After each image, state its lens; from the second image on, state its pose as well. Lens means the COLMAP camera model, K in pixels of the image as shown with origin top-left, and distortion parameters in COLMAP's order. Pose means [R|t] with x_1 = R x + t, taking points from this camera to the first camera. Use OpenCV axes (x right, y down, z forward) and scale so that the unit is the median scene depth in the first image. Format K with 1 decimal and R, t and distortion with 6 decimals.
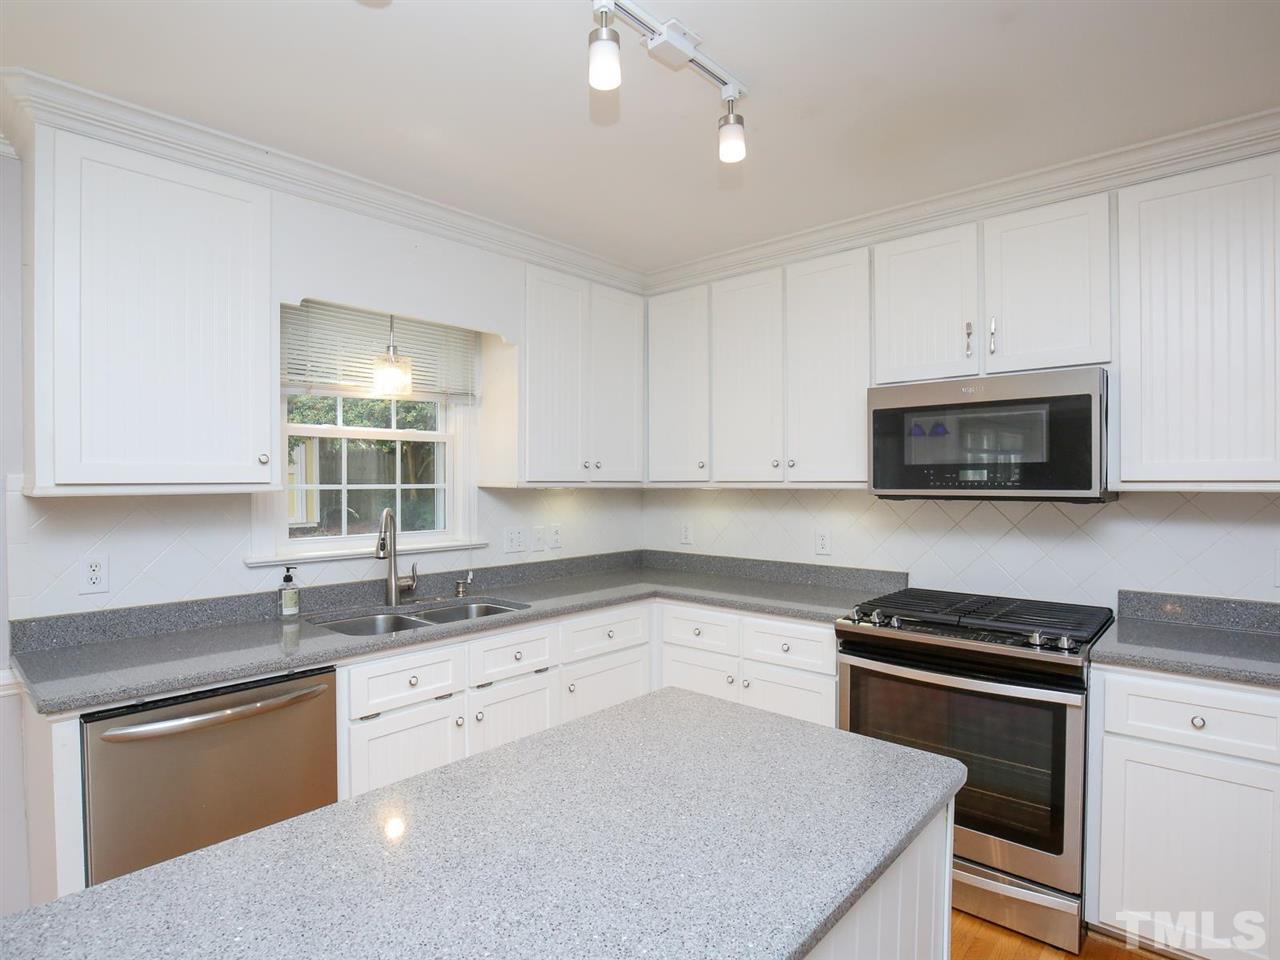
lens RADIAL K [[682.1, 0, 649.1], [0, 682.1, 489.2], [0, 0, 1]] dist [-0.034701, 0.002308]
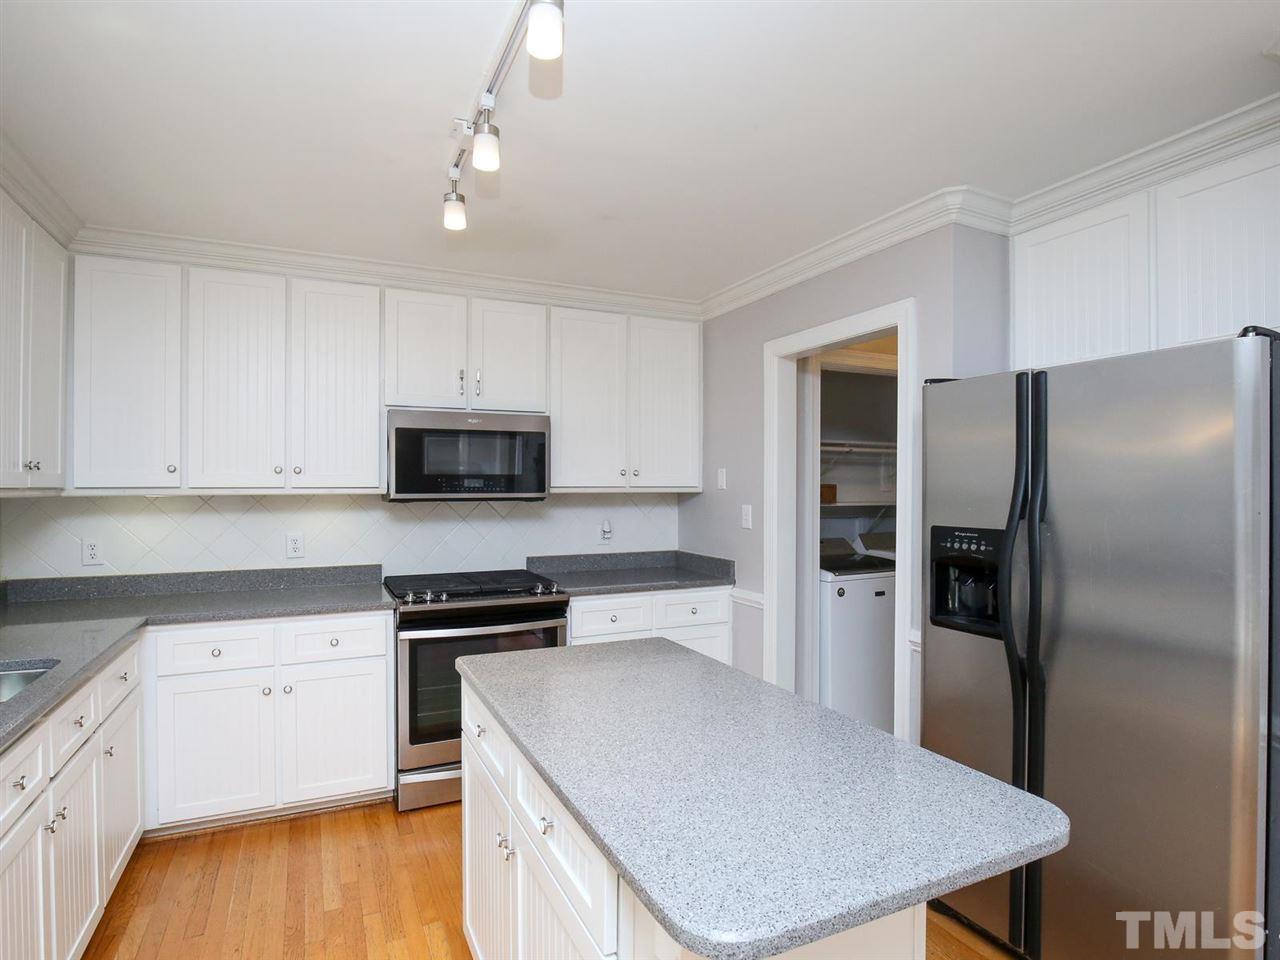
lens RADIAL K [[682.1, 0, 625.2], [0, 682.1, 488.8], [0, 0, 1]] dist [-0.034701, 0.002308]
pose [[0.395556, -0.004598, 0.918430, -0.652088], [0.010503, 0.999945, 0.000482, -0.005604], [-0.918382, 0.009455, 0.395582, 0.164869]]
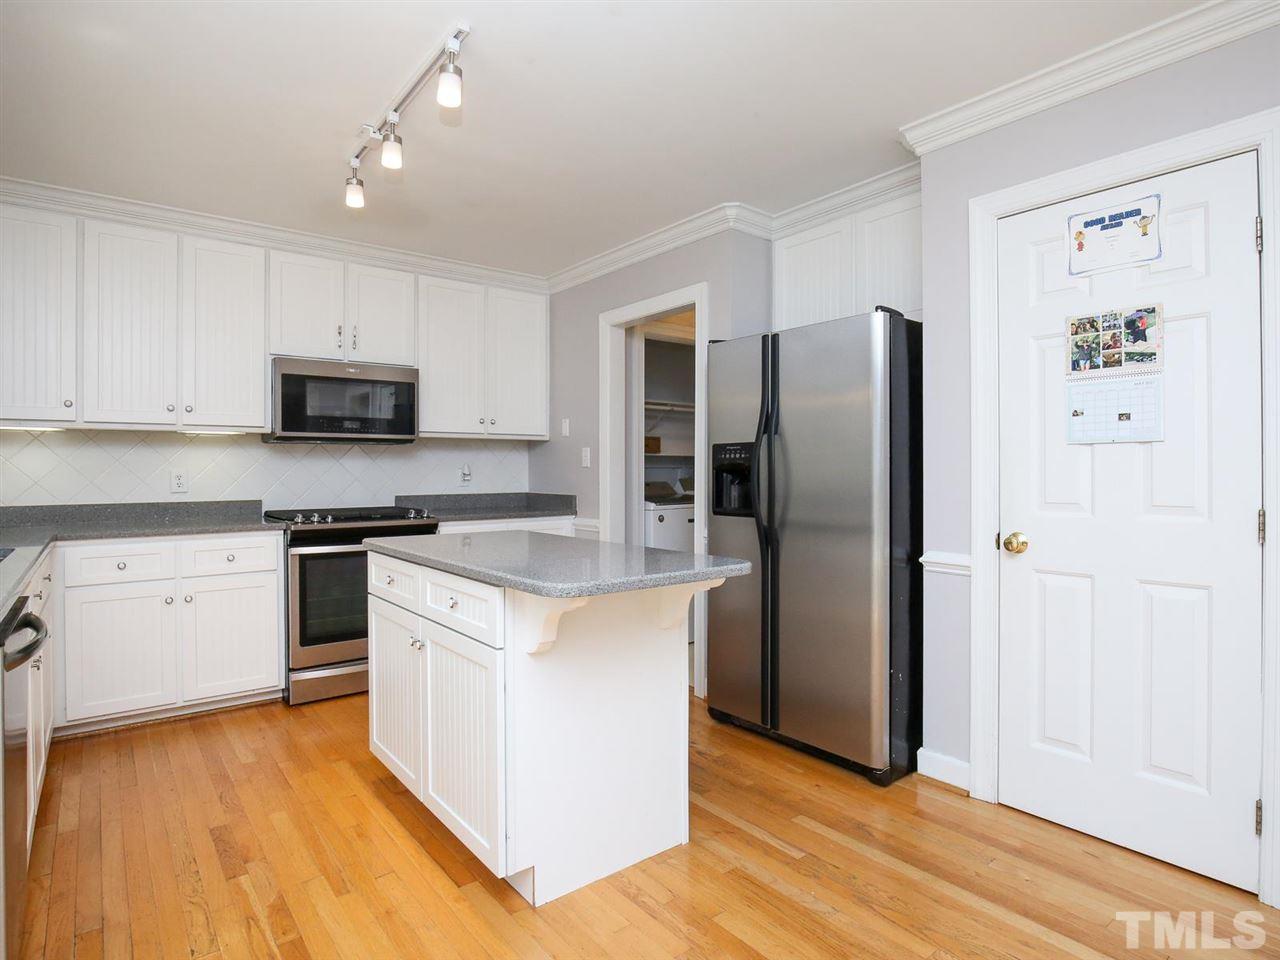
lens RADIAL K [[682.1, 0, 618.7], [0, 682.1, 485.3], [0, 0, 1]] dist [-0.034701, 0.002308]
pose [[0.189432, -0.027847, 0.981499, -0.938656], [0.010966, 0.999595, 0.026244, 0.084811], [-0.981833, 0.005791, 0.189661, 0.083190]]
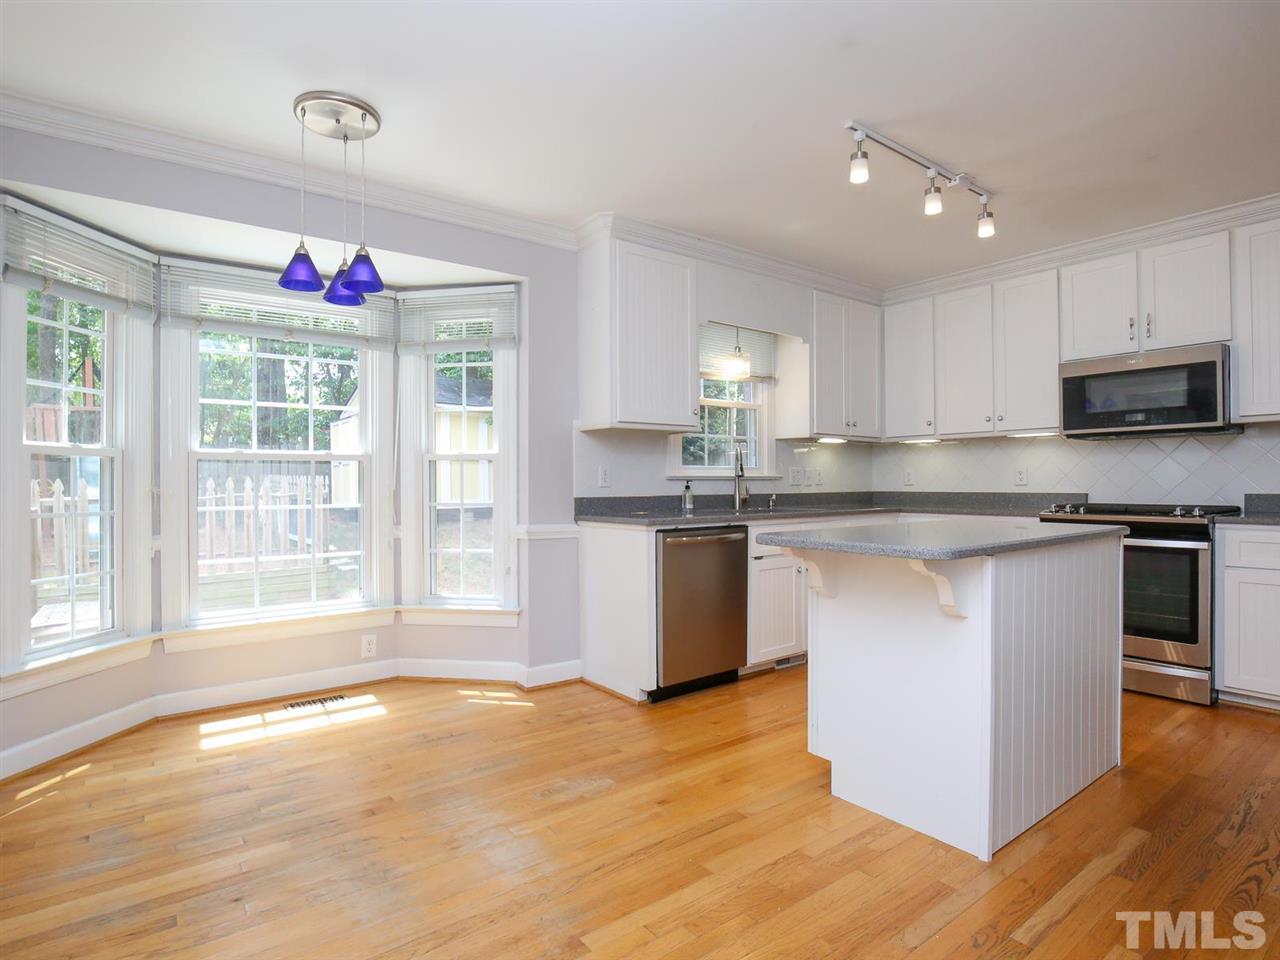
lens RADIAL K [[682.1, 0, 650.6], [0, 682.1, 481.8], [0, 0, 1]] dist [-0.034701, 0.002308]
pose [[0.982000, -0.004081, -0.188835, -0.306830], [0.002368, 0.999954, -0.009297, 0.134662], [0.188864, 0.008683, 0.981965, -0.681945]]
